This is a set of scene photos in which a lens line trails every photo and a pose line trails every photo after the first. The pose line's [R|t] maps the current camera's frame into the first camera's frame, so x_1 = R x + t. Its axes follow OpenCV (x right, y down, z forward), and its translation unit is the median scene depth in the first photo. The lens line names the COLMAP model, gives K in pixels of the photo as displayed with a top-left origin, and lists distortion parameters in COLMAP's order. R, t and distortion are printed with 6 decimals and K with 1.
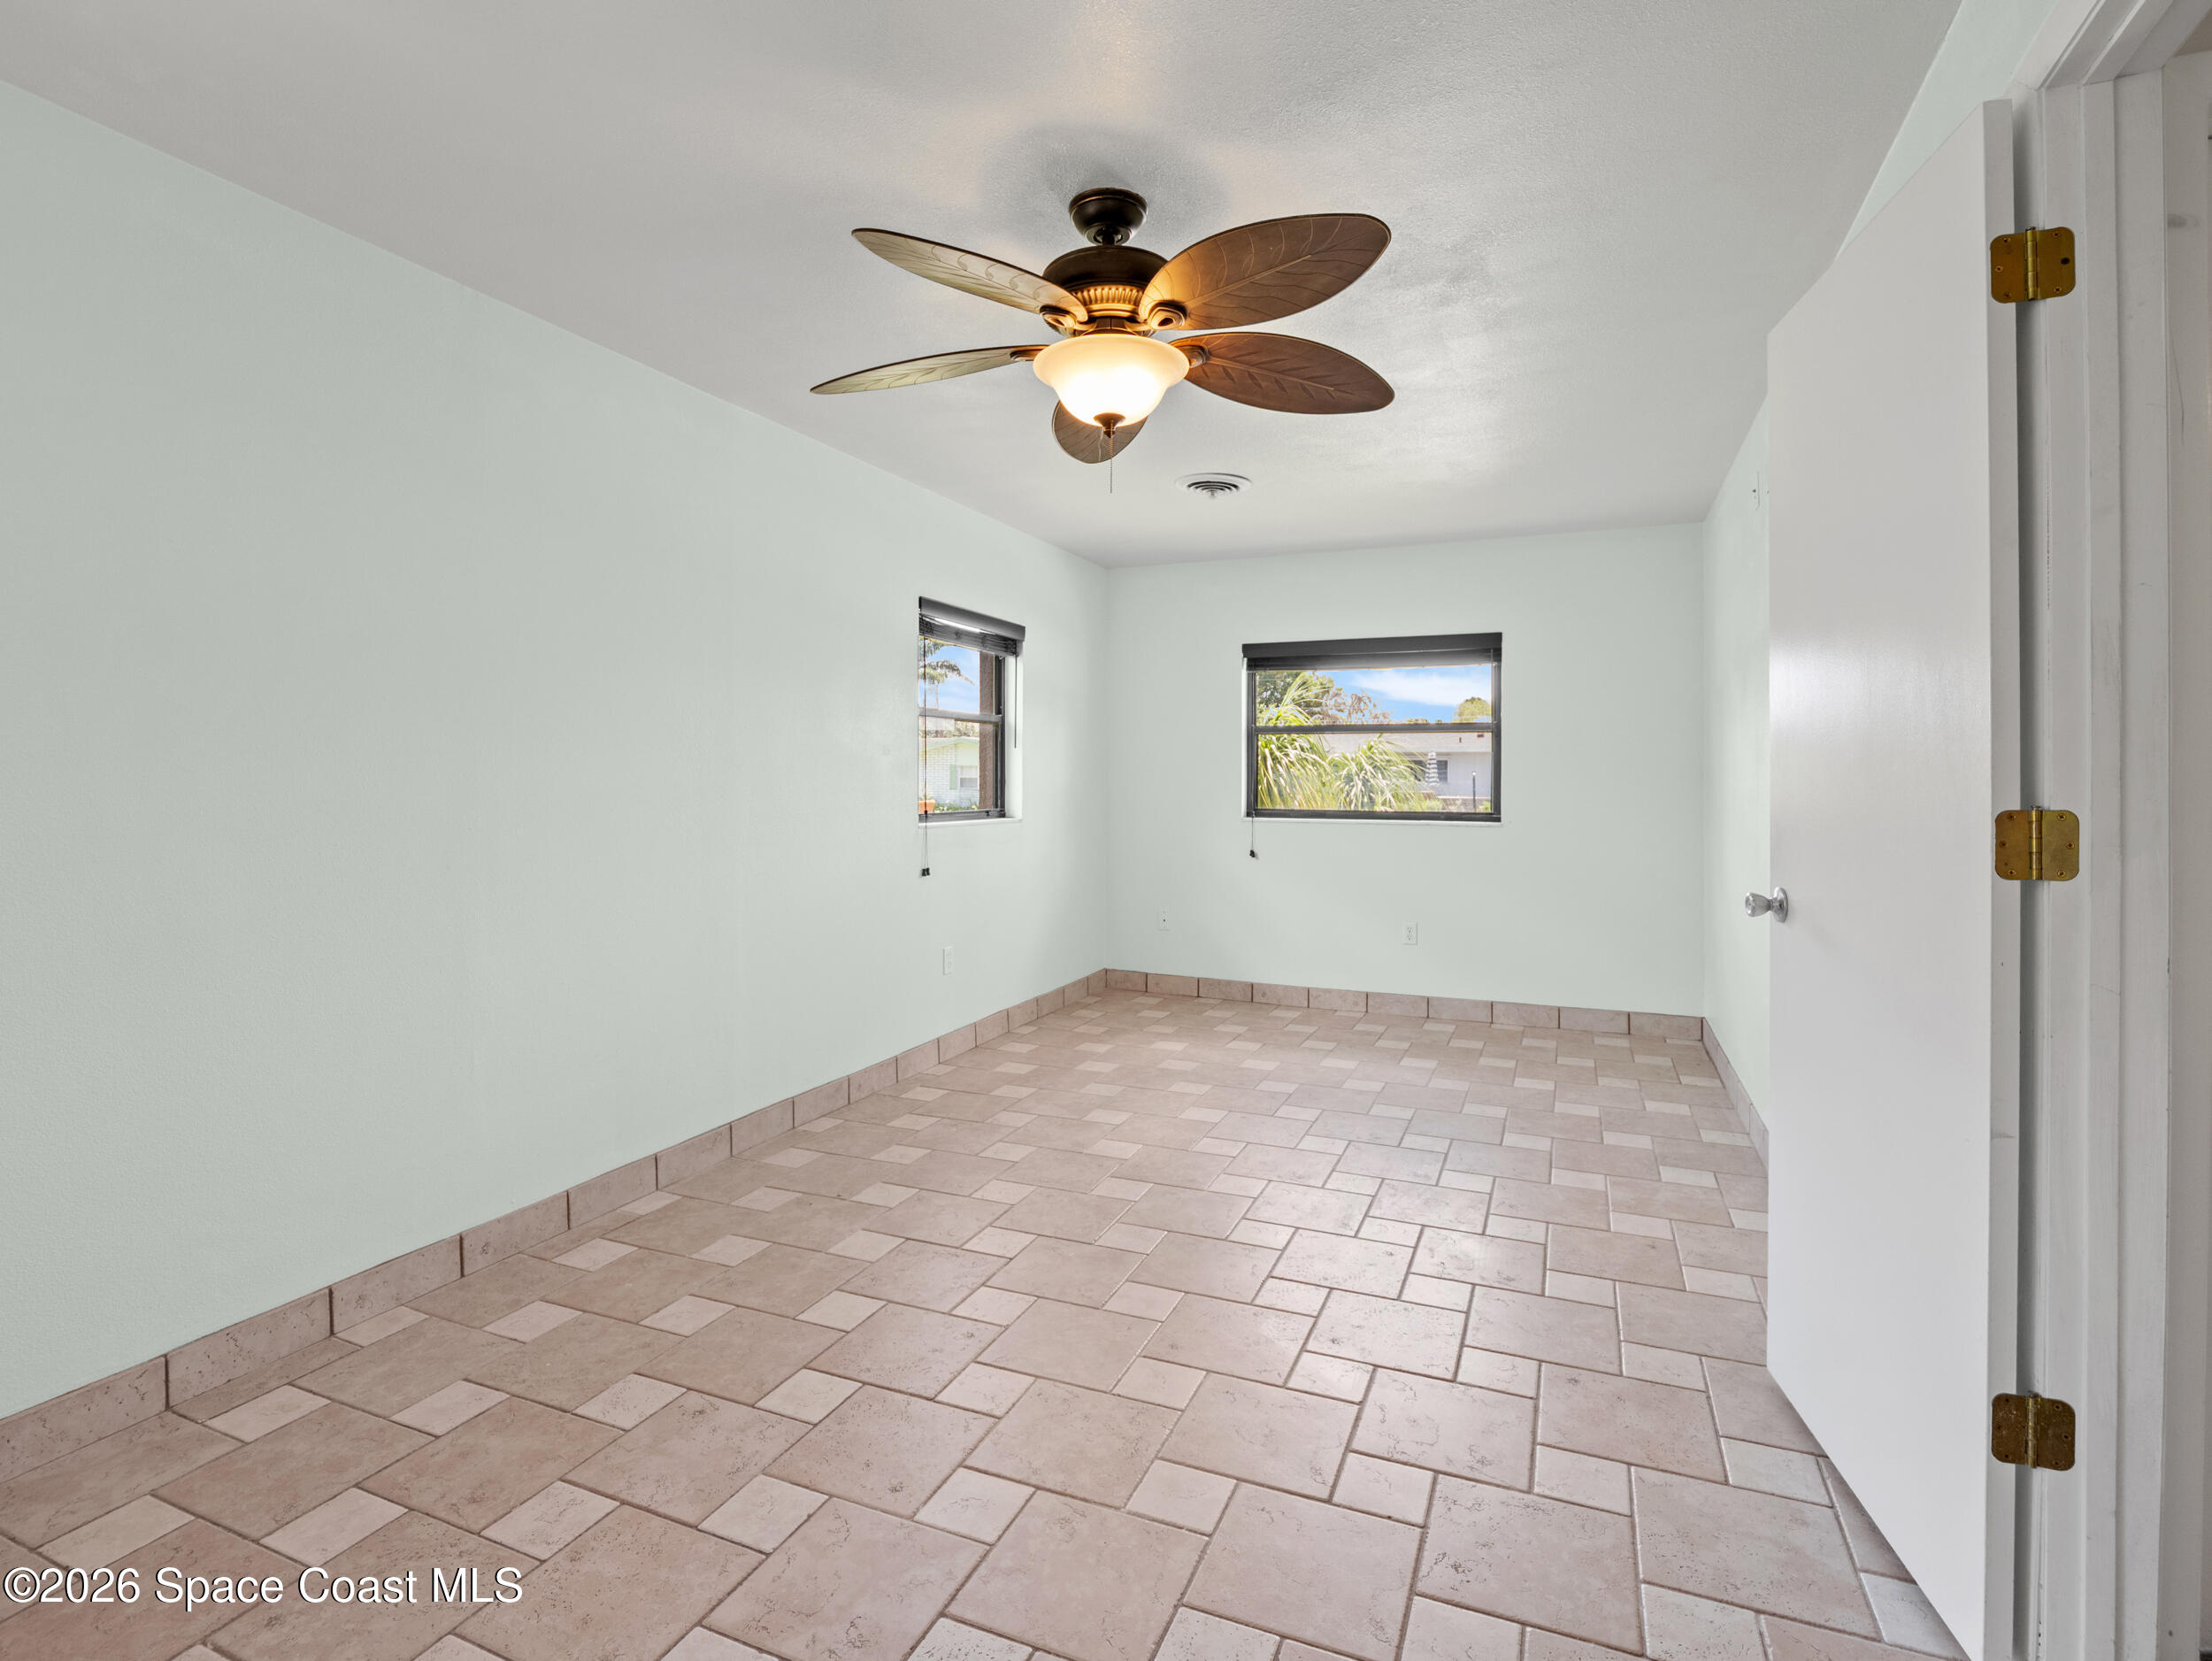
lens RADIAL K [[1063.0, 0, 1100.6], [0, 1063.0, 799.3], [0, 0, 1]] dist [-0.014201, -0.001110]
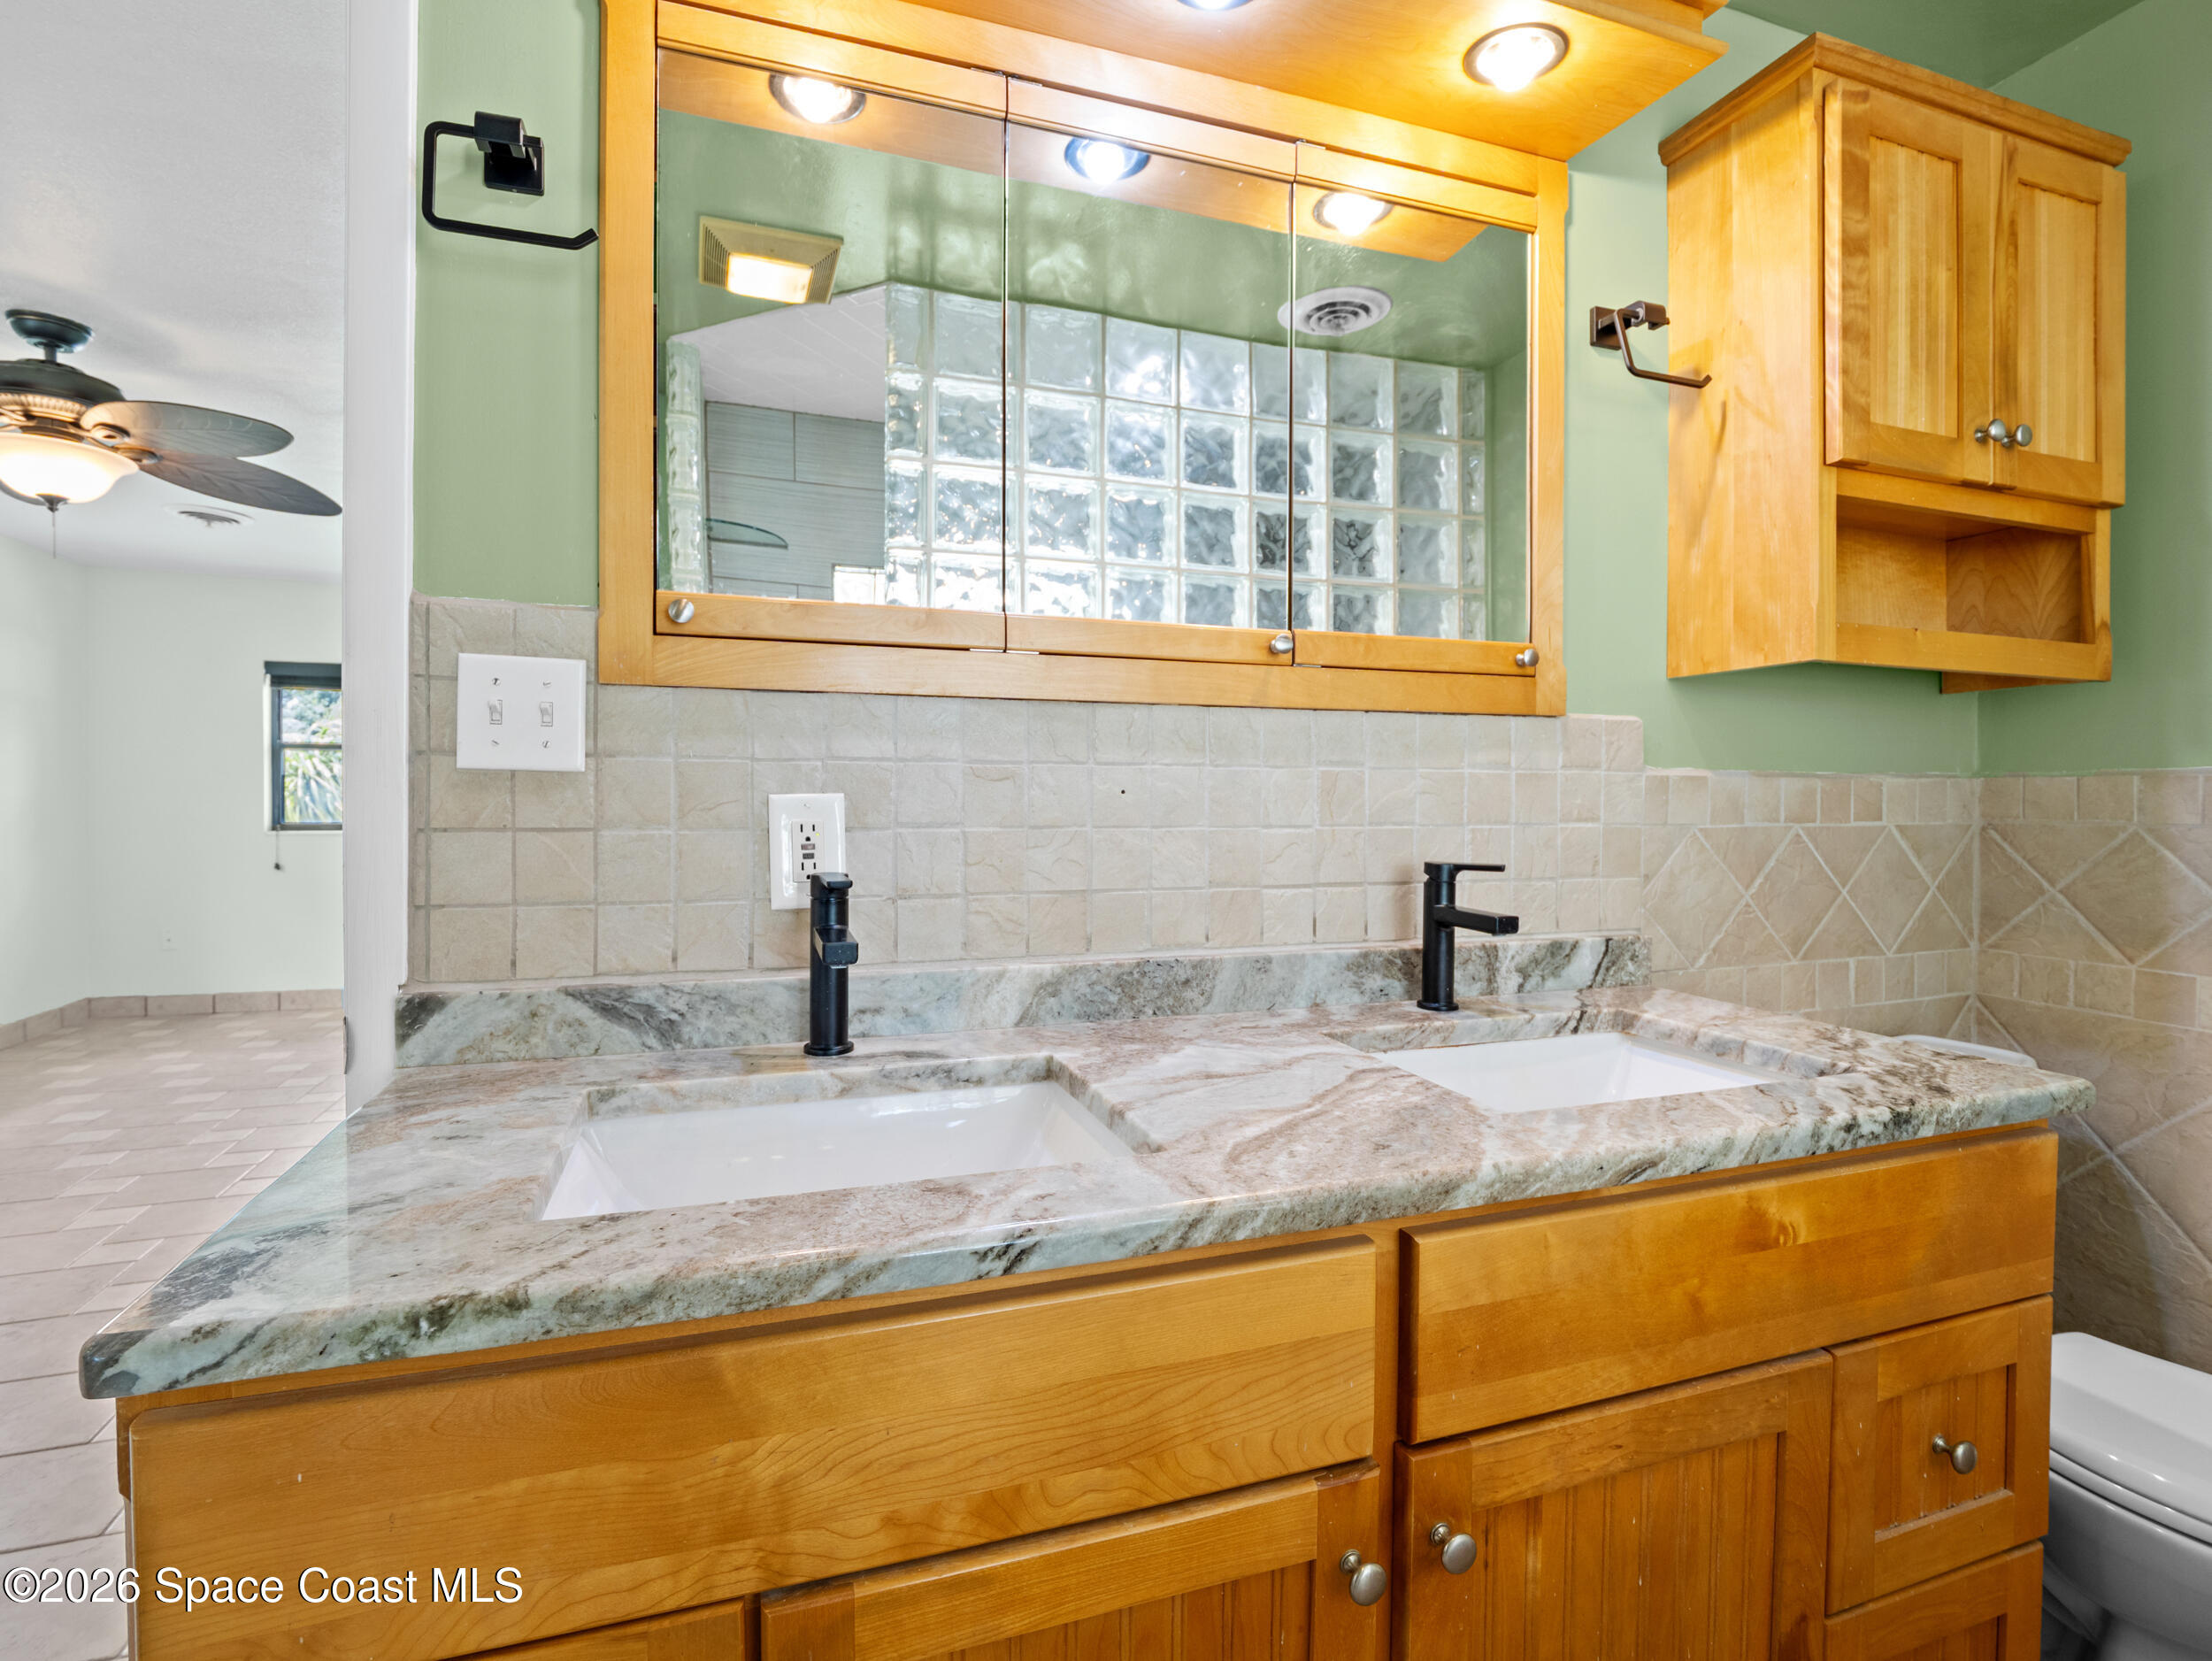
lens RADIAL K [[1063.0, 0, 1100.6], [0, 1063.0, 799.3], [0, 0, 1]] dist [-0.014201, -0.001110]
pose [[0.726103, -0.016945, 0.687377, 0.024850], [0.023665, 0.999720, -0.000353, 0.006303], [-0.687179, 0.016523, 0.726300, -0.333688]]
